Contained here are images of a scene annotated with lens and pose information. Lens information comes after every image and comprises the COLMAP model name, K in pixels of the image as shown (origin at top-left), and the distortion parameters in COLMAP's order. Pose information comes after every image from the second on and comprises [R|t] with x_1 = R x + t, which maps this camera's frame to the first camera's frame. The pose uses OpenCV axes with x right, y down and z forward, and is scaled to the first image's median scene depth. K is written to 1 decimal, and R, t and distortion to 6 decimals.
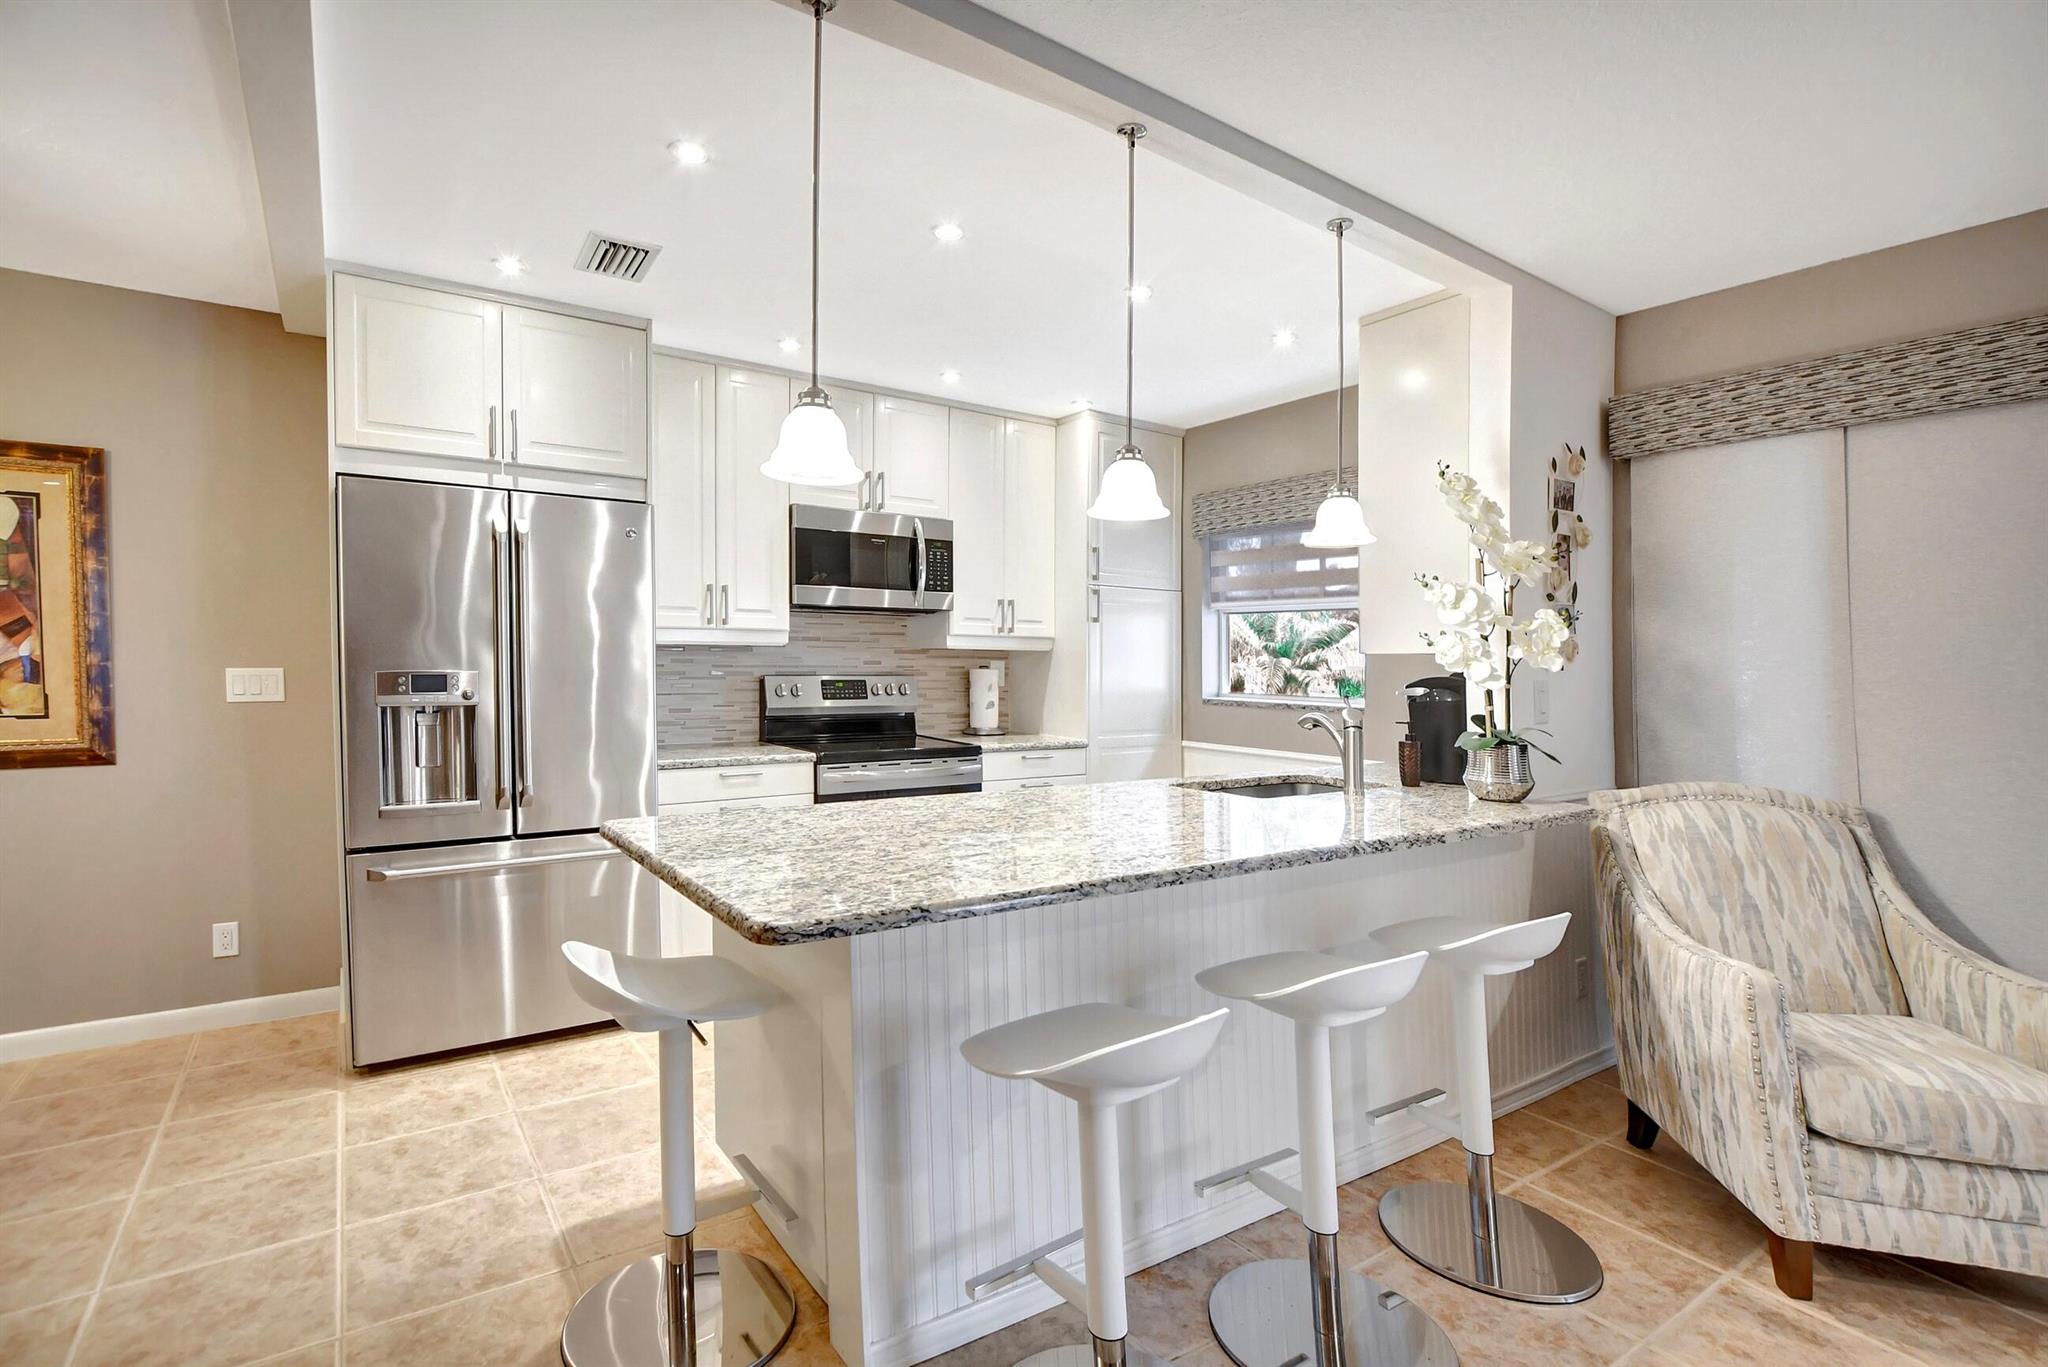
lens RADIAL K [[952.8, 0, 1001.0], [0, 952.8, 697.9], [0, 0, 1]] dist [-0.039127, 0.000639]
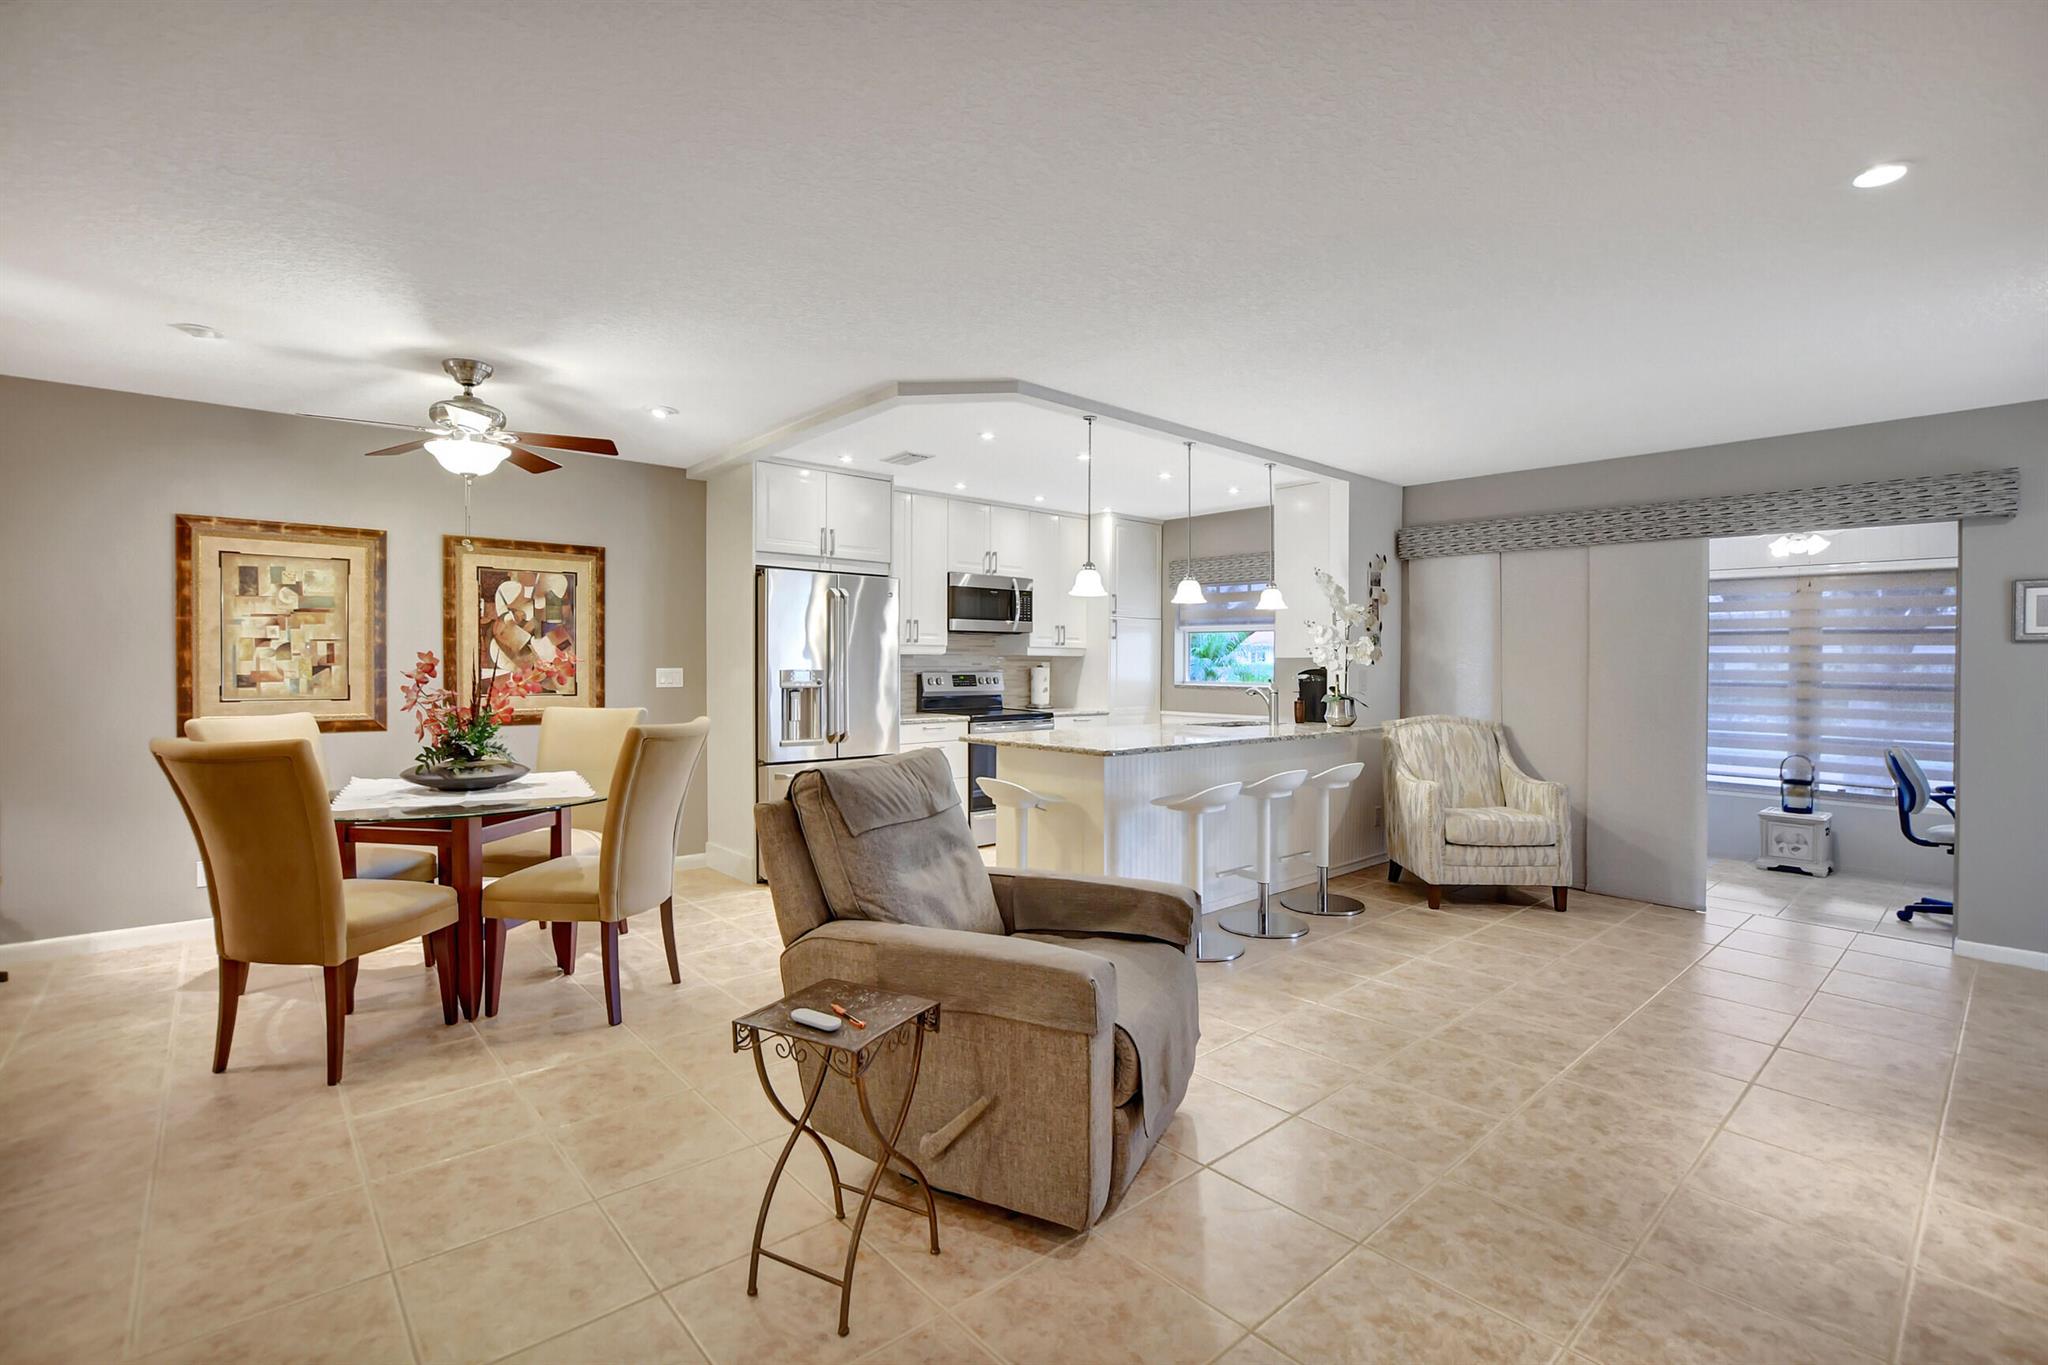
lens RADIAL K [[923.1, 0, 1000.0], [0, 923.1, 670.0], [0, 0, 1]] dist [-0.025049, 0.001518]
pose [[0.995002, -0.006819, 0.099623, -0.282733], [0.009831, 0.999508, -0.029775, 0.022564], [-0.099371, 0.030606, 0.994580, -0.628219]]
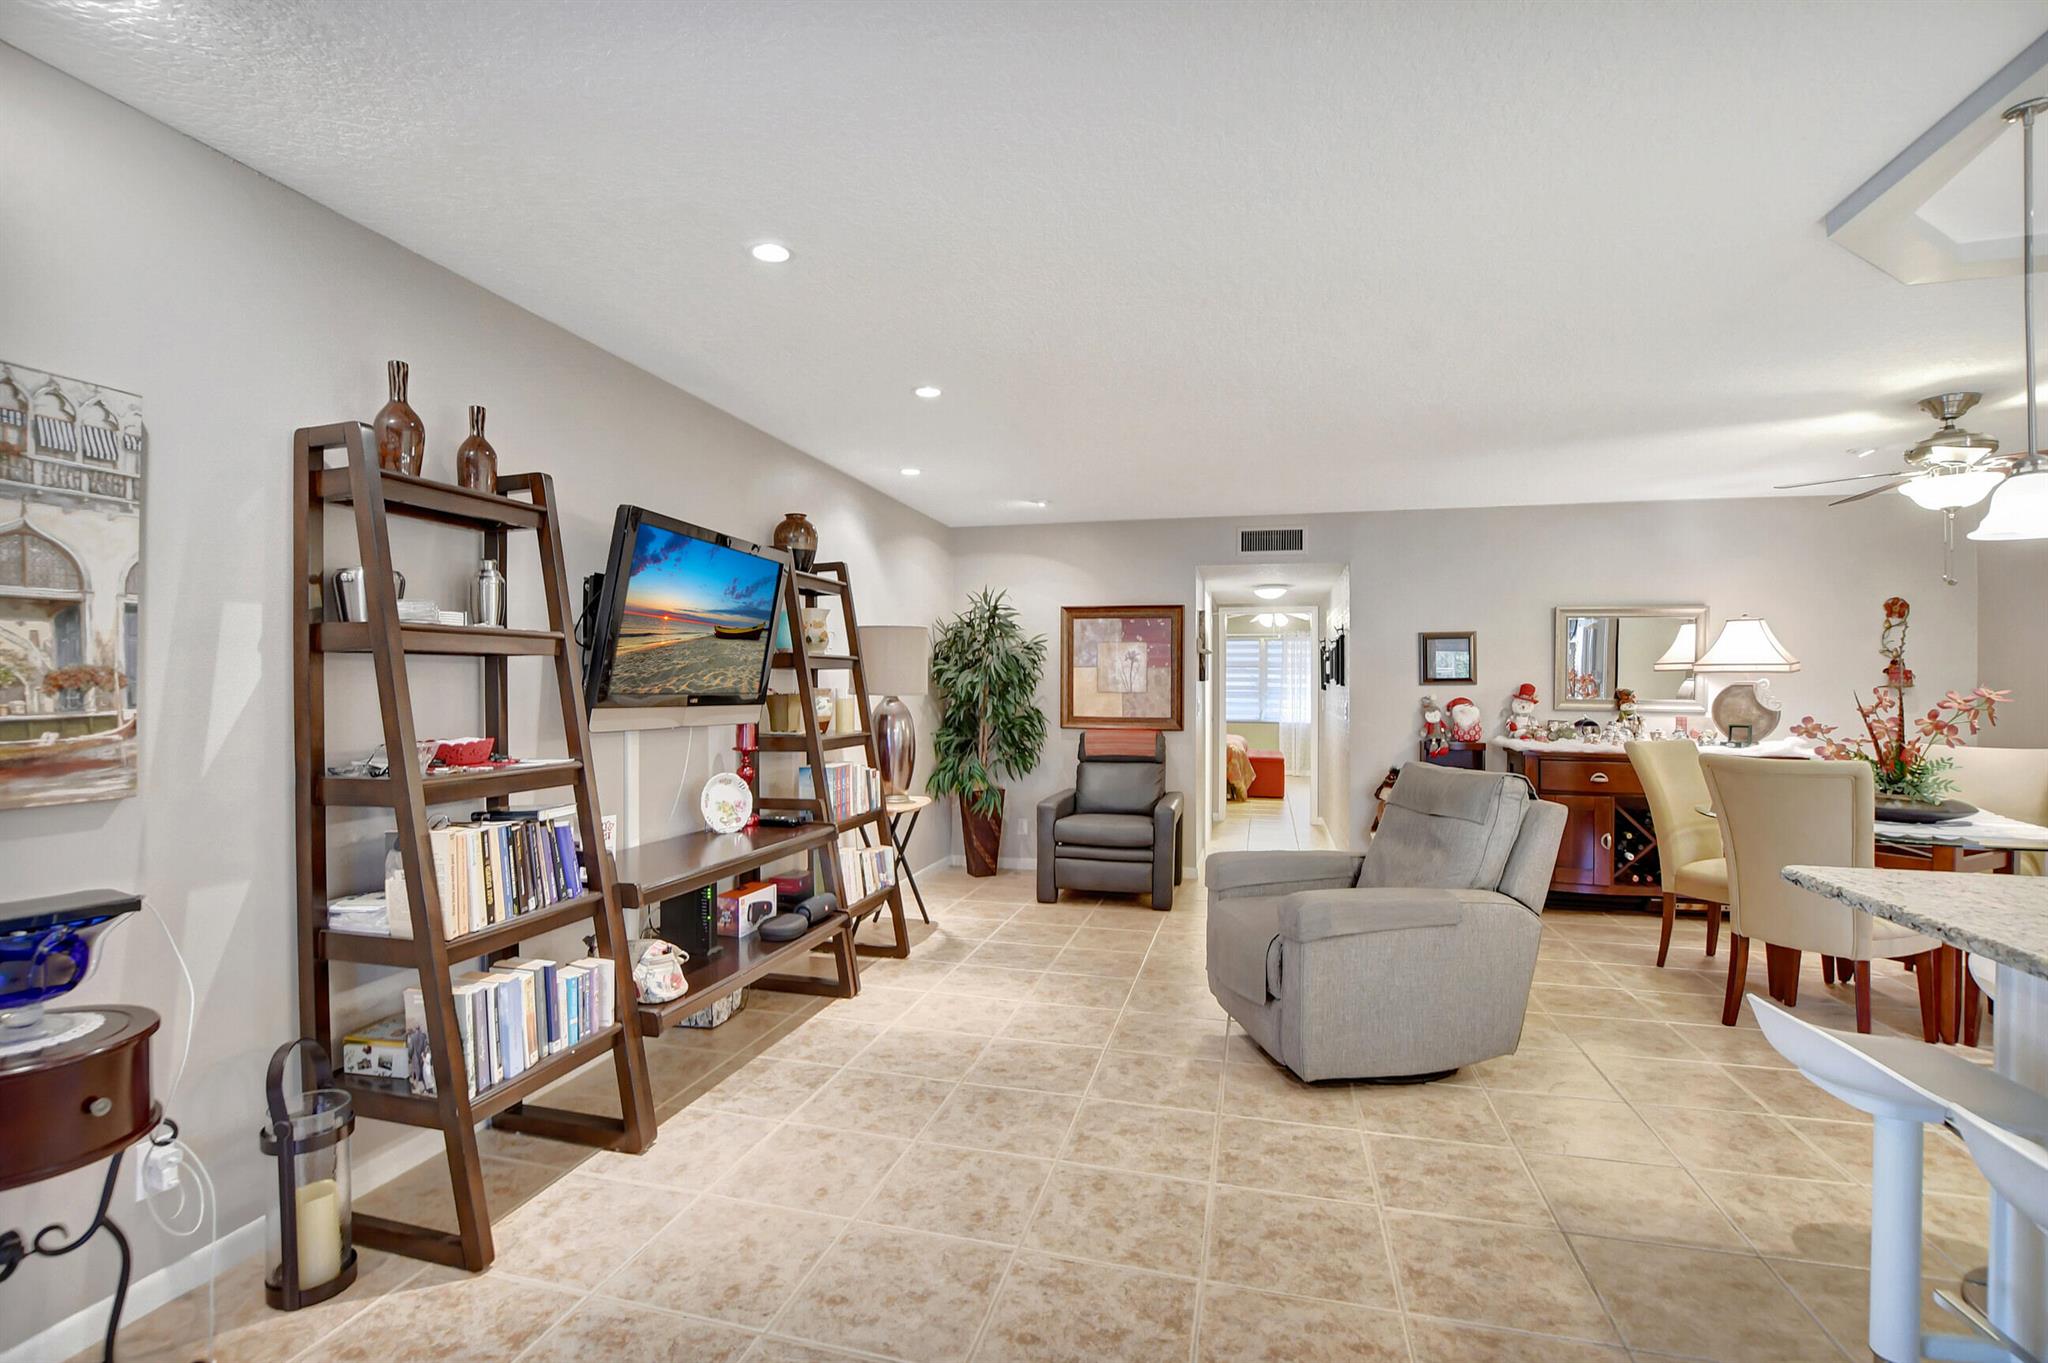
lens RADIAL K [[923.1, 0, 1008.3], [0, 923.1, 671.9], [0, 0, 1]] dist [-0.025049, 0.001518]
pose [[-0.770167, -0.027179, -0.637263, 0.557327], [-0.041513, 0.999109, 0.007559, -0.012447], [0.636490, 0.032277, -0.770609, 0.422033]]
